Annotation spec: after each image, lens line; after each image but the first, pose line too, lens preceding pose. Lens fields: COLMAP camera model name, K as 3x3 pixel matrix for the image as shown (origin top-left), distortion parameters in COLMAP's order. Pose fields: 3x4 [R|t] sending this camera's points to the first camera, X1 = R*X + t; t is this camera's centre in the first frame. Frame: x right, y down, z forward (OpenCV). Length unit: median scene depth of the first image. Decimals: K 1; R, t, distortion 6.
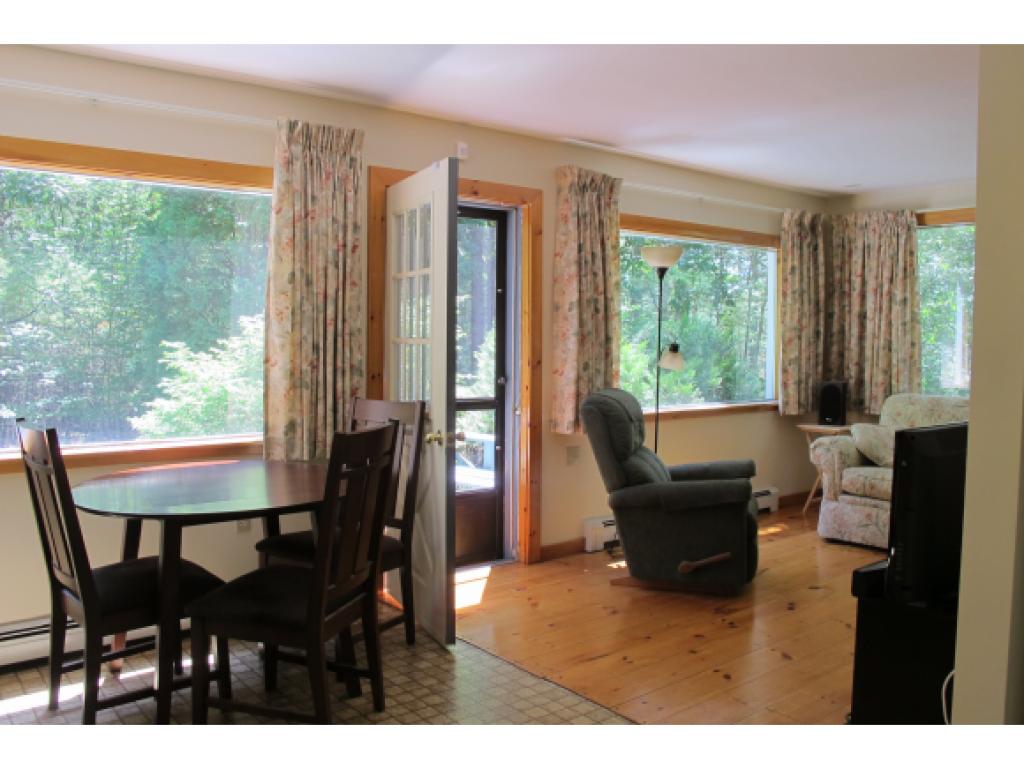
lens RADIAL K [[860.2, 0, 517.3], [0, 860.2, 380.7], [0, 0, 1]] dist [-0.150875, 0.101298]
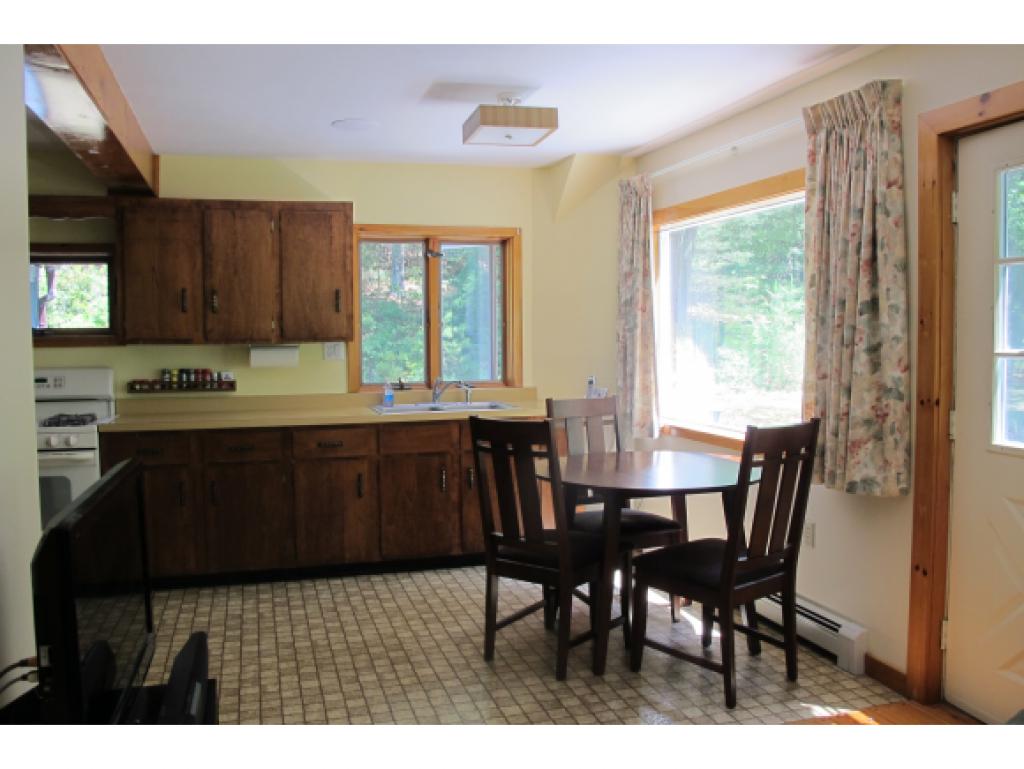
lens RADIAL K [[860.2, 0, 510.6], [0, 860.2, 385.4], [0, 0, 1]] dist [-0.150875, 0.101298]
pose [[-0.384324, 0.050667, -0.921807, 0.532904], [-0.046403, 0.996171, 0.074101, -0.047338], [0.922031, 0.071253, -0.380501, 0.808854]]
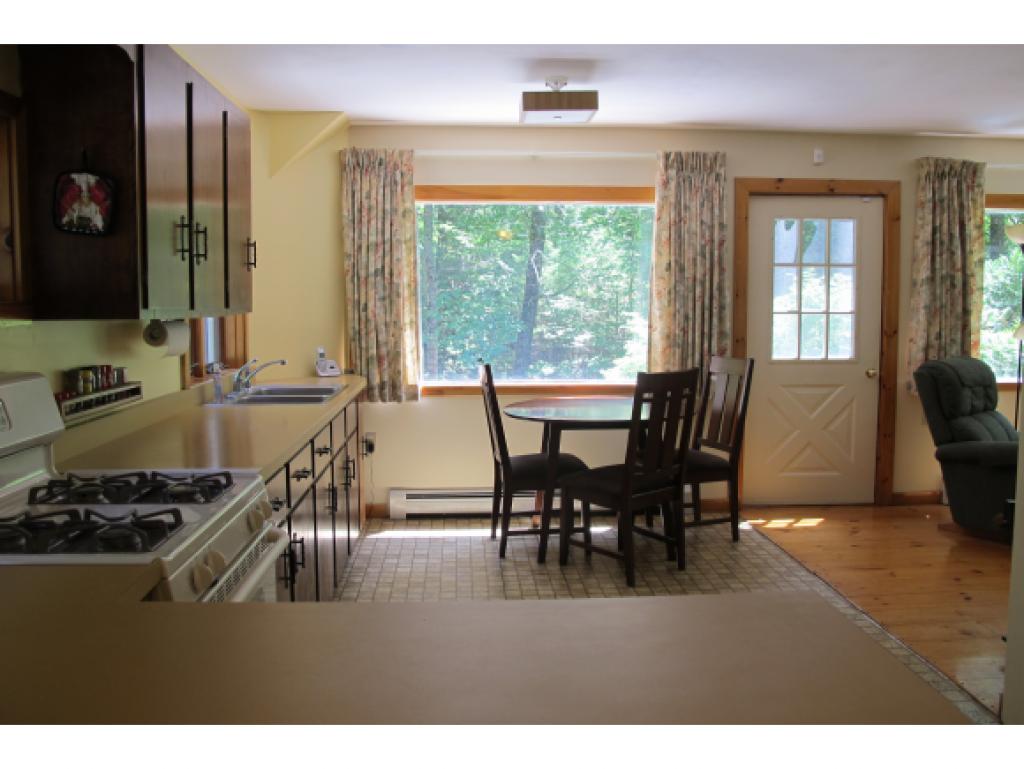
lens RADIAL K [[860.2, 0, 508.2], [0, 860.2, 382.8], [0, 0, 1]] dist [-0.150875, 0.101298]
pose [[0.807476, 0.044501, -0.588220, 0.266375], [-0.021562, 0.998711, 0.045957, 0.006478], [0.589506, -0.024426, 0.807394, -0.210072]]
